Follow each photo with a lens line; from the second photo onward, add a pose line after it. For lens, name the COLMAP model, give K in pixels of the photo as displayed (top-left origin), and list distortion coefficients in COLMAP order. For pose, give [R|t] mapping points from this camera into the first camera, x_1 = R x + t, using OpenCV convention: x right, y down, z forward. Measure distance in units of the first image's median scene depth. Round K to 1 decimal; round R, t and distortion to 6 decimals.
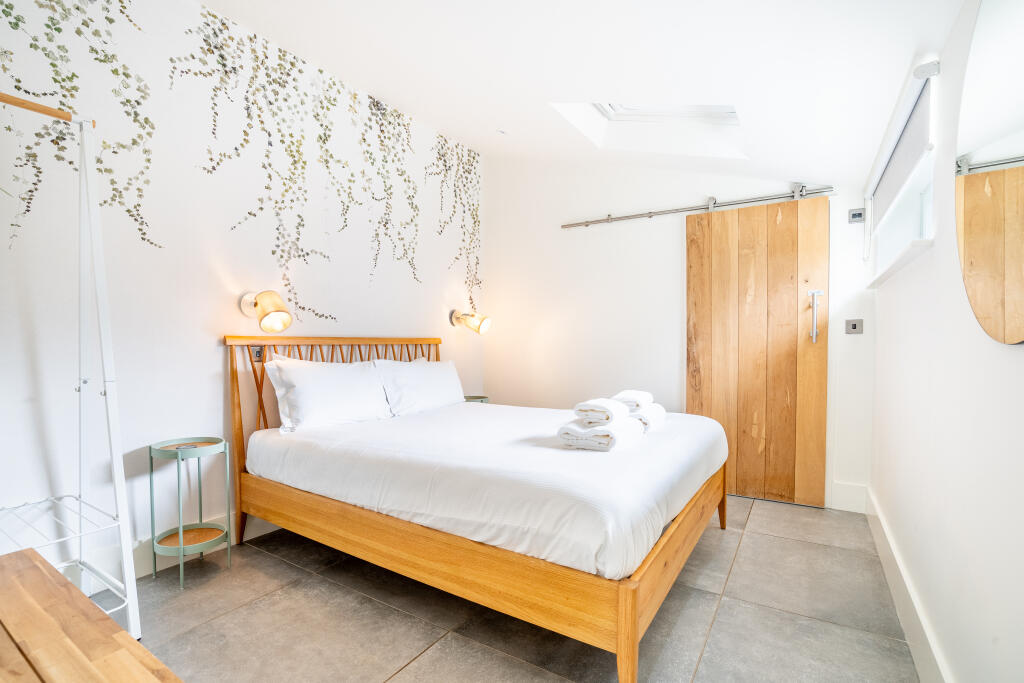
lens RADIAL K [[471.3, 0, 511.0], [0, 471.3, 345.7], [0, 0, 1]] dist [-0.000877, -0.000005]
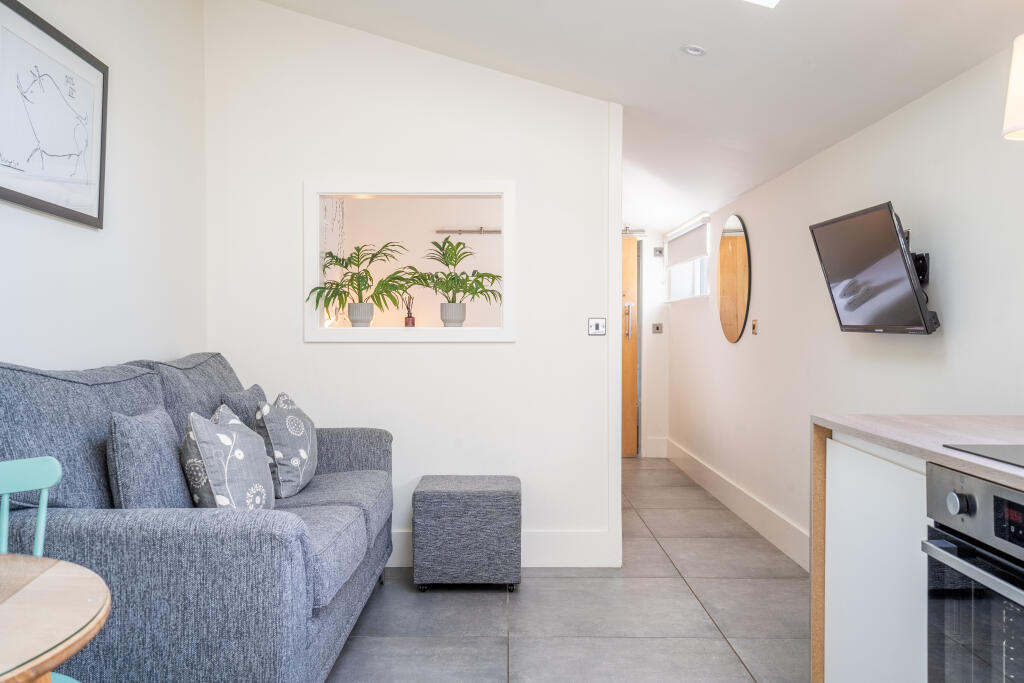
lens RADIAL K [[918.2, 0, 513.2], [0, 918.2, 337.1], [0, 0, 1]] dist [0.003068, -0.002601]
pose [[0.841069, -0.005905, 0.540896, -1.164288], [0.010684, 0.999927, -0.005697, -0.002879], [-0.540822, 0.010570, 0.841070, -1.123764]]
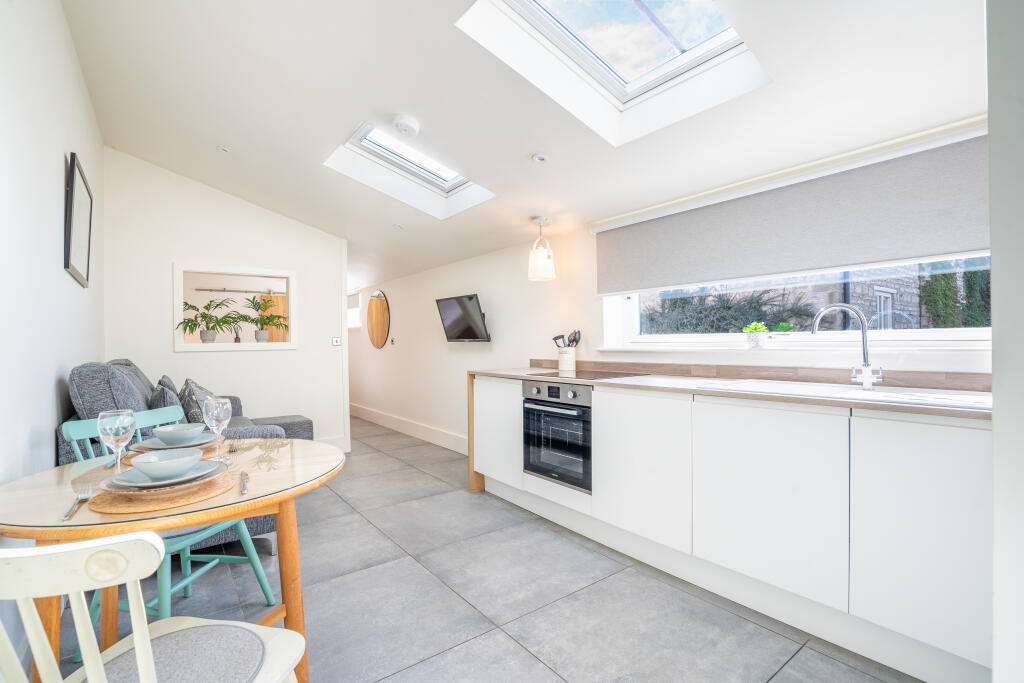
lens RADIAL K [[471.3, 0, 513.2], [0, 471.3, 341.0], [0, 0, 1]] dist [-0.000877, -0.000005]
pose [[0.352826, -0.006515, 0.935666, -1.587205], [0.032488, 0.999458, -0.005292, 0.000863], [-0.935125, 0.032265, 0.352847, -1.099091]]
